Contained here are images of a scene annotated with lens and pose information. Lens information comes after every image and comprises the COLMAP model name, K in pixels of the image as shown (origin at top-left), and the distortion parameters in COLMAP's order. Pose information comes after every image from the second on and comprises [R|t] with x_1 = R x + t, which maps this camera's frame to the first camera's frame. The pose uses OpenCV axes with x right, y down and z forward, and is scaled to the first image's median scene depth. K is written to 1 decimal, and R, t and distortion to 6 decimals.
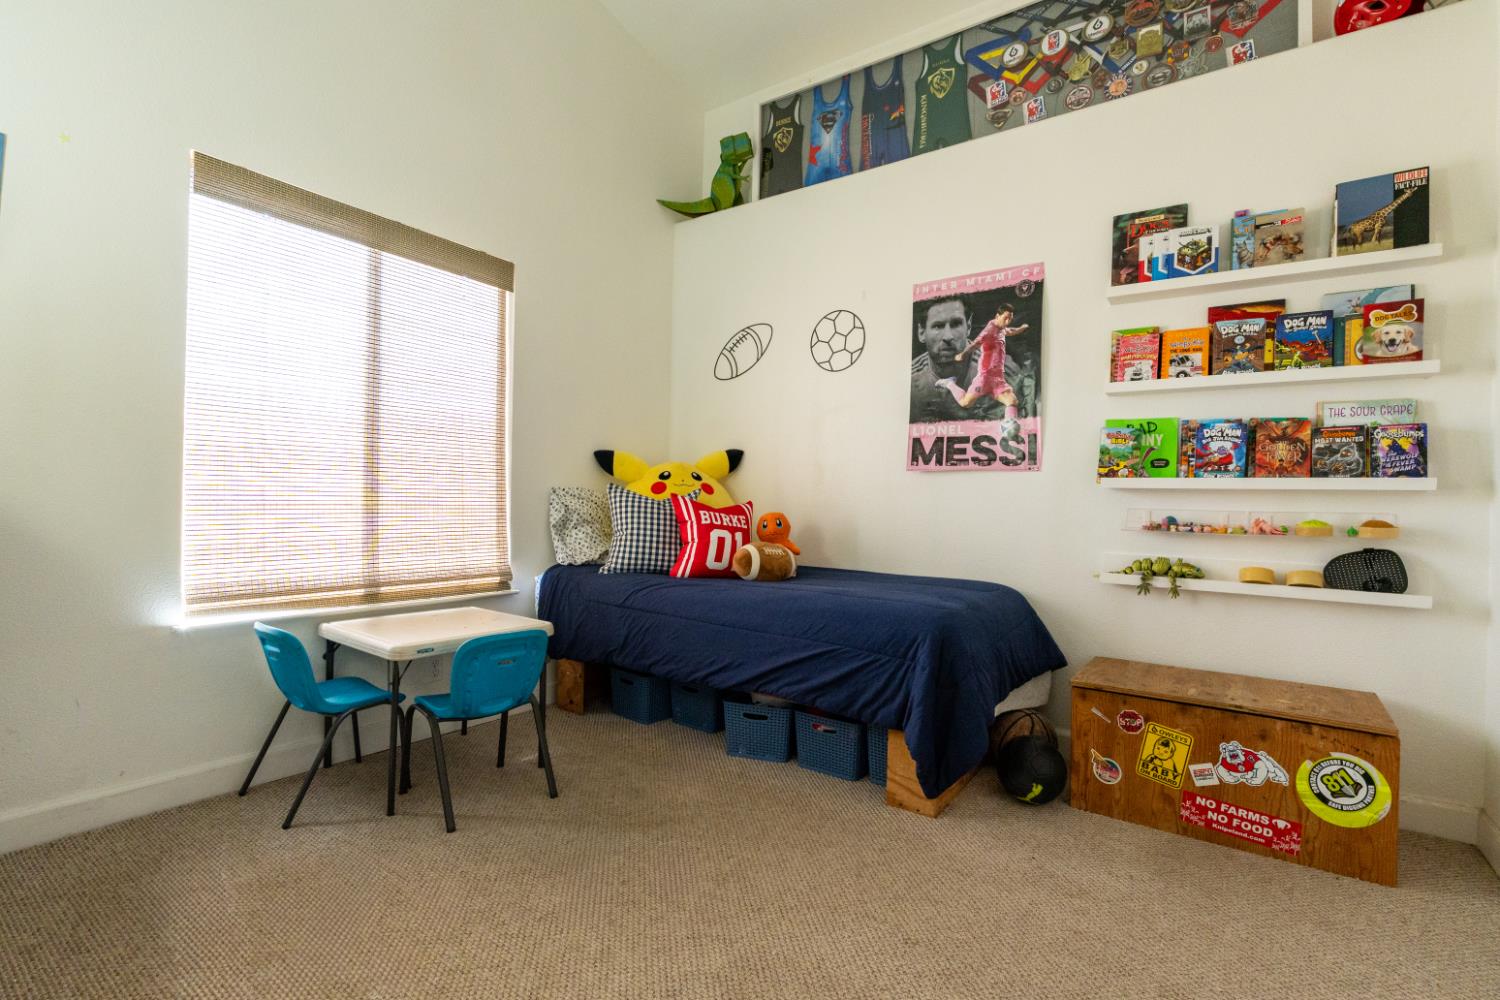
lens RADIAL K [[687.7, 0, 740.7], [0, 687.7, 500.7], [0, 0, 1]] dist [-0.010599, 0.002064]
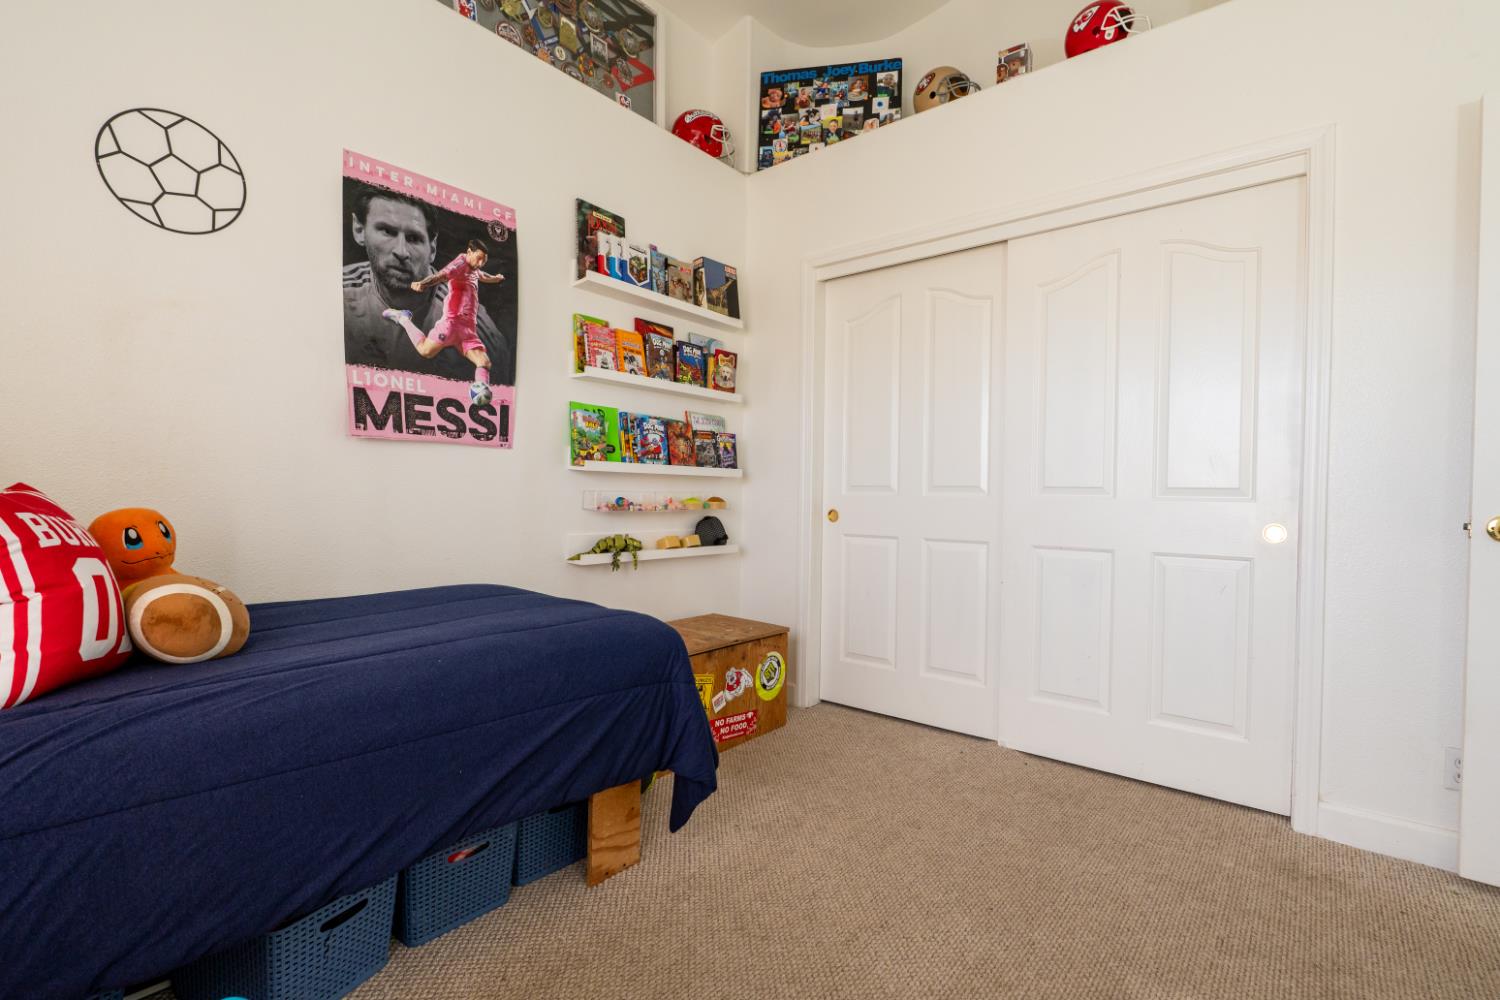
lens RADIAL K [[687.7, 0, 758.5], [0, 687.7, 500.3], [0, 0, 1]] dist [-0.010599, 0.002064]
pose [[0.060239, -0.030451, 0.997719, -0.489211], [-0.013216, 0.999423, 0.031301, -0.010565], [-0.998096, -0.015071, 0.059802, 0.729904]]
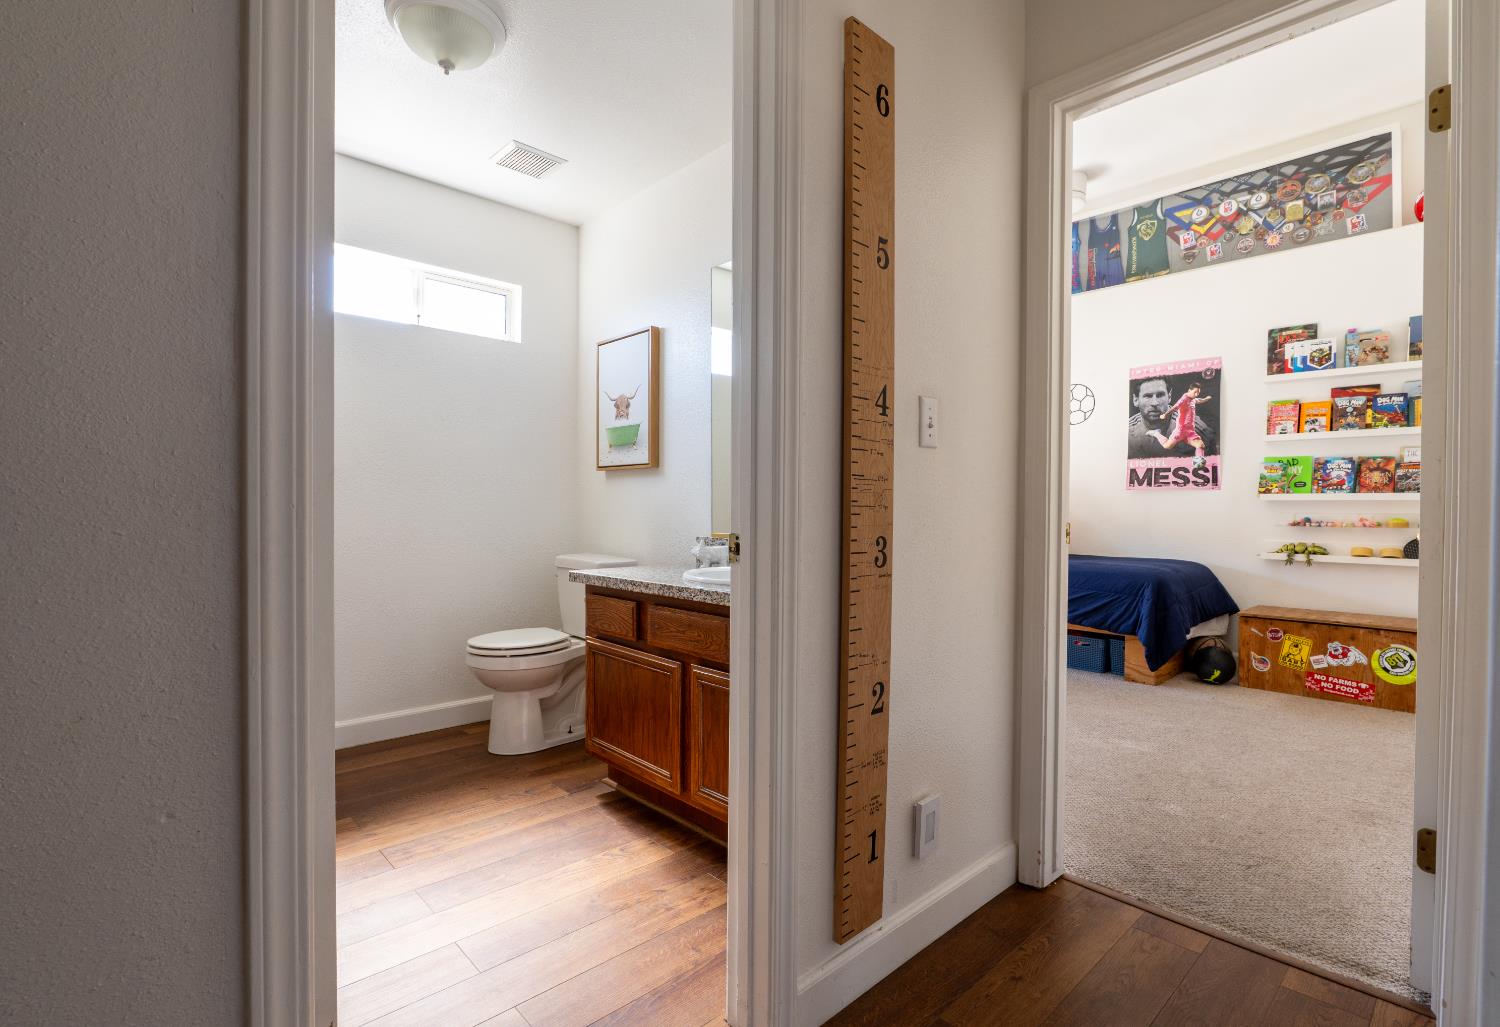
lens RADIAL K [[711.9, 0, 762.4], [0, 711.9, 514.6], [0, 0, 1]] dist [-0.008043, -0.000085]
pose [[0.982502, -0.012165, -0.185853, -0.339198], [0.013035, 0.999909, 0.003459, -0.006257], [0.185794, -0.005821, 0.982571, -0.918309]]
